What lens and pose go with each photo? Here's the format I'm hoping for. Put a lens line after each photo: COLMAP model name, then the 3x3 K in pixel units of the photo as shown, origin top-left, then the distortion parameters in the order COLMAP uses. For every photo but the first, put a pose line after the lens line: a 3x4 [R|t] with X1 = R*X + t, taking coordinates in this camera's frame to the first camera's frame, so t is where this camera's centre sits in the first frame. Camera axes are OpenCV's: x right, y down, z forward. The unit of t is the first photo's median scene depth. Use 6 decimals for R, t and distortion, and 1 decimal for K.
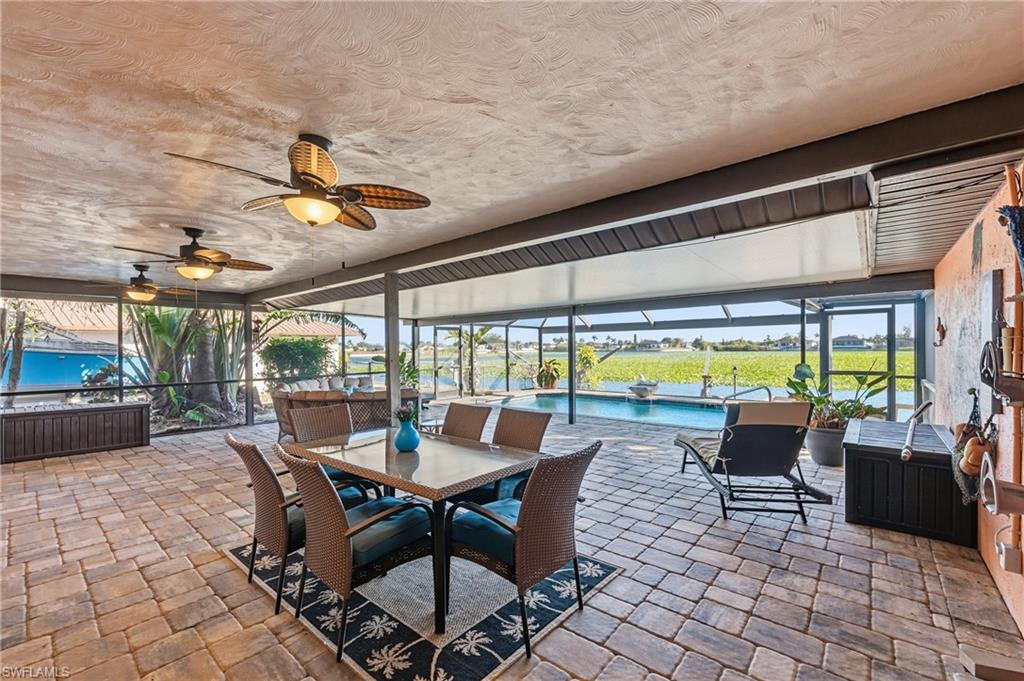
lens RADIAL K [[430.6, 0, 516.8], [0, 430.6, 352.6], [0, 0, 1]] dist [0.014650, 0.000132]
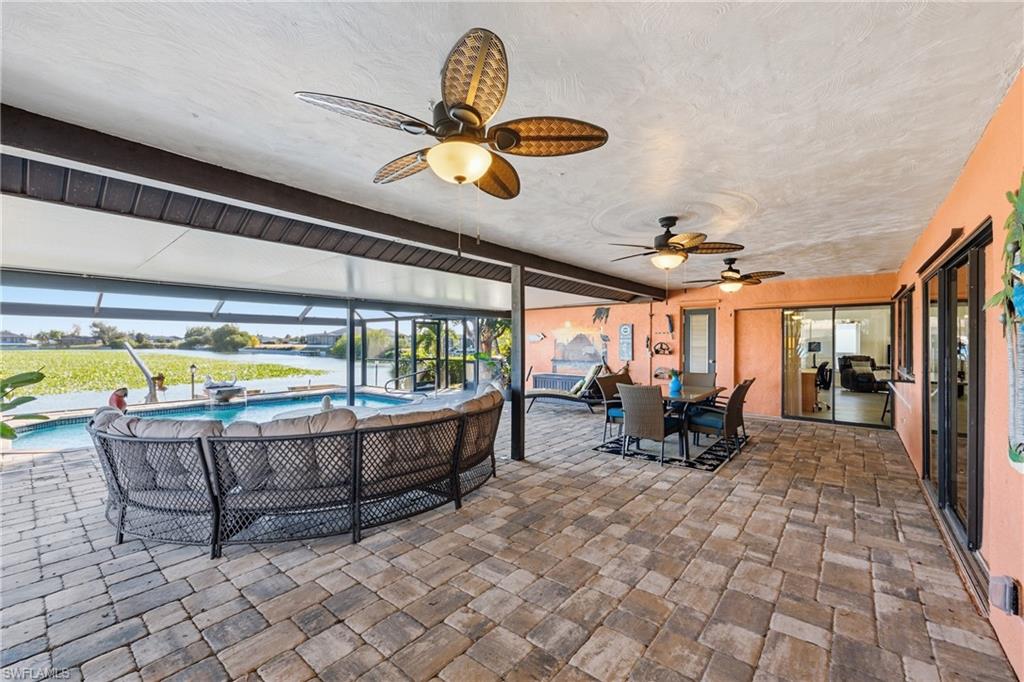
lens RADIAL K [[397.2, 0, 512.0], [0, 397.2, 341.0], [0, 0, 1]] dist [0.000812, 0.000148]
pose [[-0.014198, 0.019102, 0.999717, -1.309246], [0.005853, 0.999802, -0.019021, 0.009921], [-0.999882, 0.005582, -0.014307, 1.094651]]
